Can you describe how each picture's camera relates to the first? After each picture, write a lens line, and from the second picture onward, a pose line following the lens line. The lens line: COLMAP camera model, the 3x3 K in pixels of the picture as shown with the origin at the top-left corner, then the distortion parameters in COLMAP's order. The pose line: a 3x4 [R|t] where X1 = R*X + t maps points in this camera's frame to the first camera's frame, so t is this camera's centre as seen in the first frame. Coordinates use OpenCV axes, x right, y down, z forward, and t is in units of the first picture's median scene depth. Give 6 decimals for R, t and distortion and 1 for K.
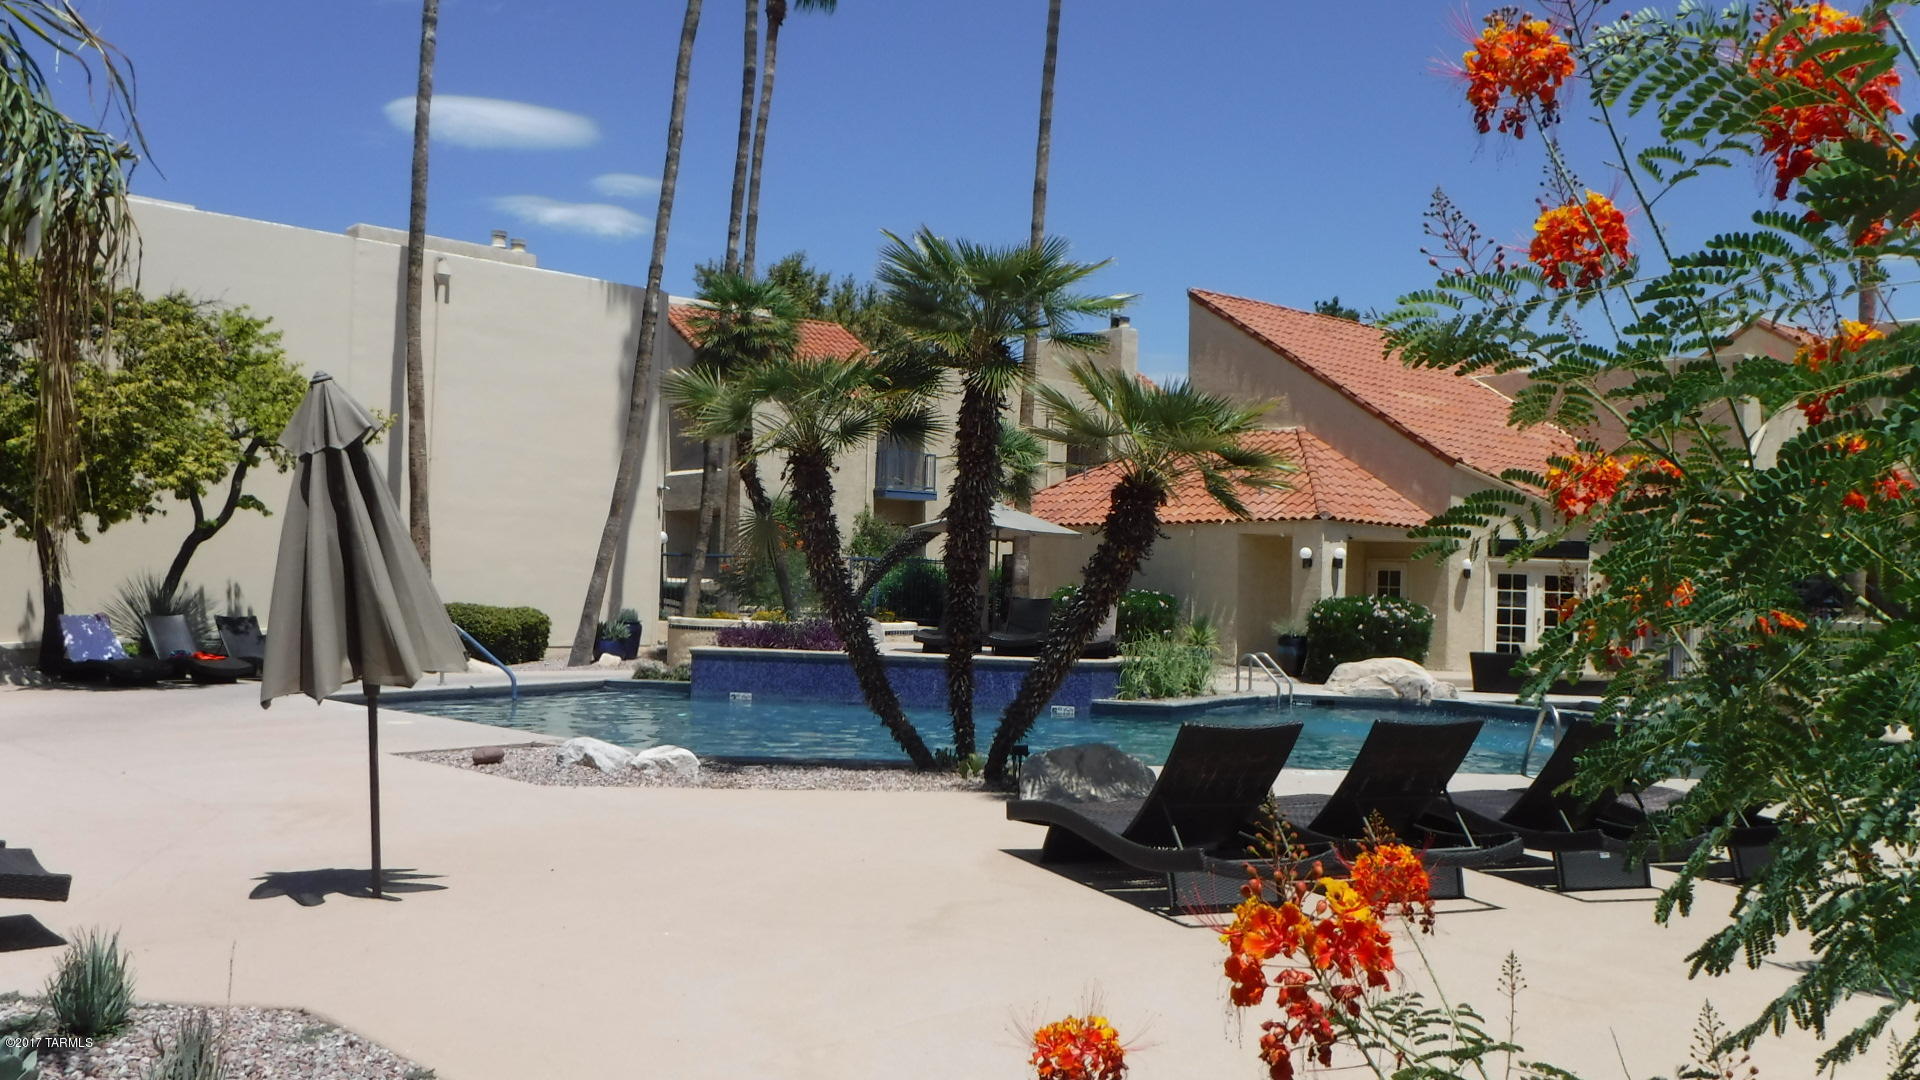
lens RADIAL K [[1592.0, 0, 960.0], [0, 1592.0, 540.0], [0, 0, 1]] dist [-0.117071, 0.054310]
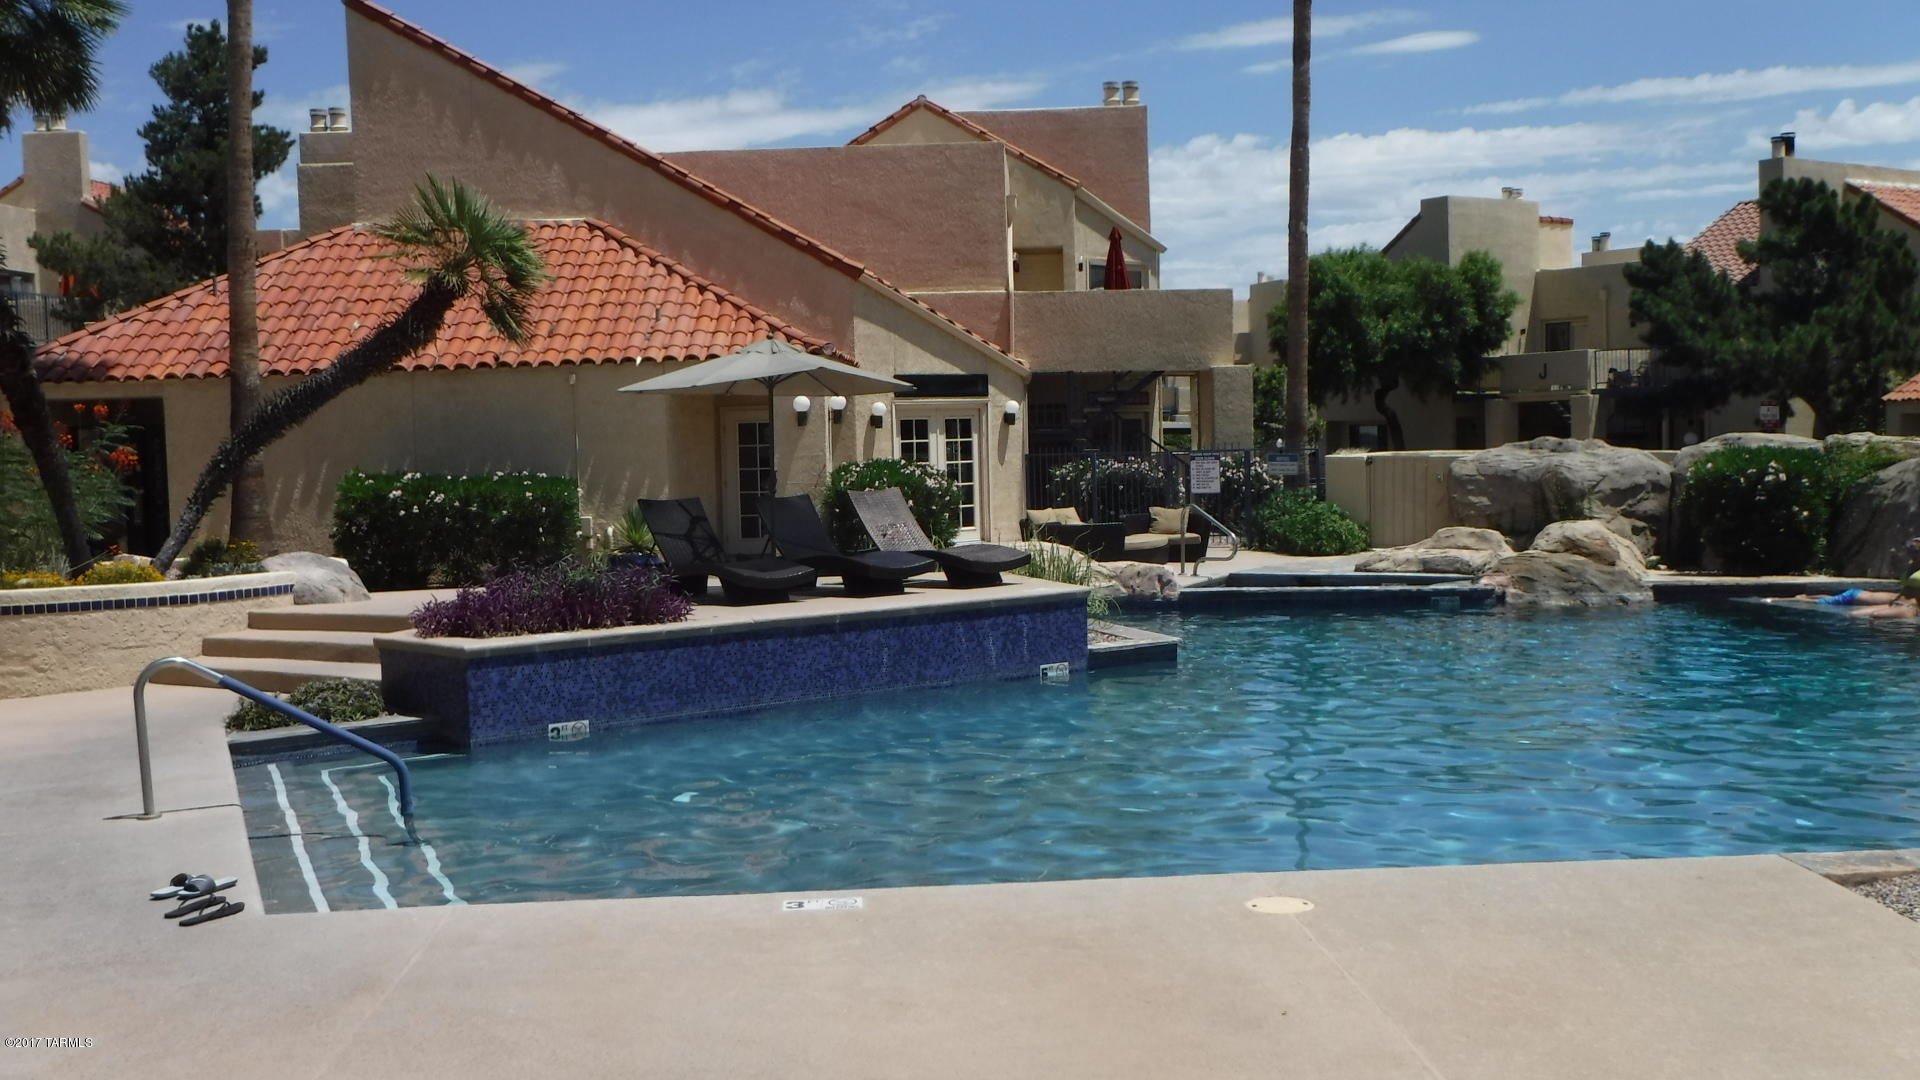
lens RADIAL K [[1915.1, 0, 960.0], [0, 1915.1, 540.0], [0, 0, 1]] dist [-0.000831, 0.004522]
pose [[0.672670, -0.084431, 0.735110, -0.338916], [0.014392, 0.994774, 0.101086, -0.014410], [-0.739803, -0.057418, 0.670369, 0.342028]]
